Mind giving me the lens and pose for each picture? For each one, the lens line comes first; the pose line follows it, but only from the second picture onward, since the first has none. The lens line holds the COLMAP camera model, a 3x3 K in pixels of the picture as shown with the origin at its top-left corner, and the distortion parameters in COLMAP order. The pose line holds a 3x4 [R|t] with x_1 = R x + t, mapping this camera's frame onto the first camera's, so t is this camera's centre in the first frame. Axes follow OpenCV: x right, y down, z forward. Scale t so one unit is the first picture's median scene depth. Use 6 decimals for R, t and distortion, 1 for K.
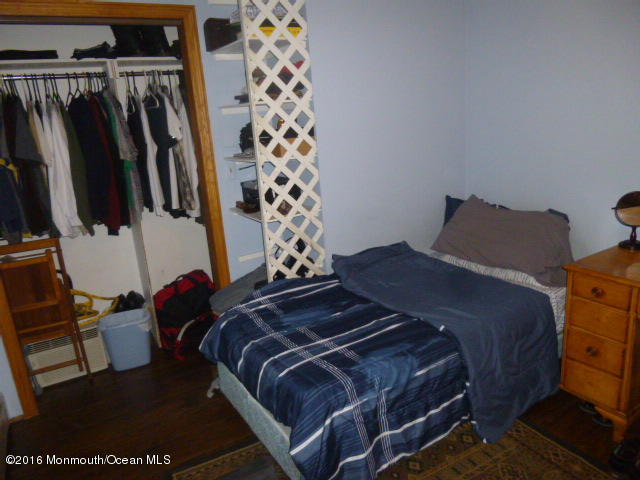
lens RADIAL K [[477.6, 0, 322.1], [0, 477.6, 243.2], [0, 0, 1]] dist [-0.073587, 0.061159]
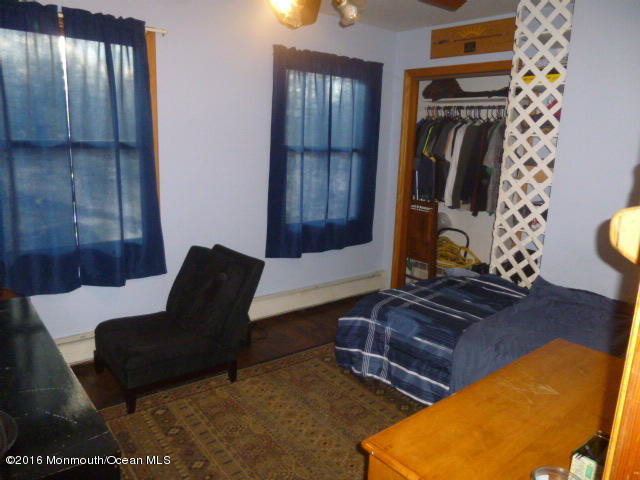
lens RADIAL K [[477.6, 0, 322.1], [0, 477.6, 243.2], [0, 0, 1]] dist [-0.073587, 0.061159]
pose [[0.161834, 0.292197, -0.942566, 1.024581], [-0.311005, 0.921583, 0.232294, -0.153921], [0.936528, 0.255550, 0.240019, 0.269539]]
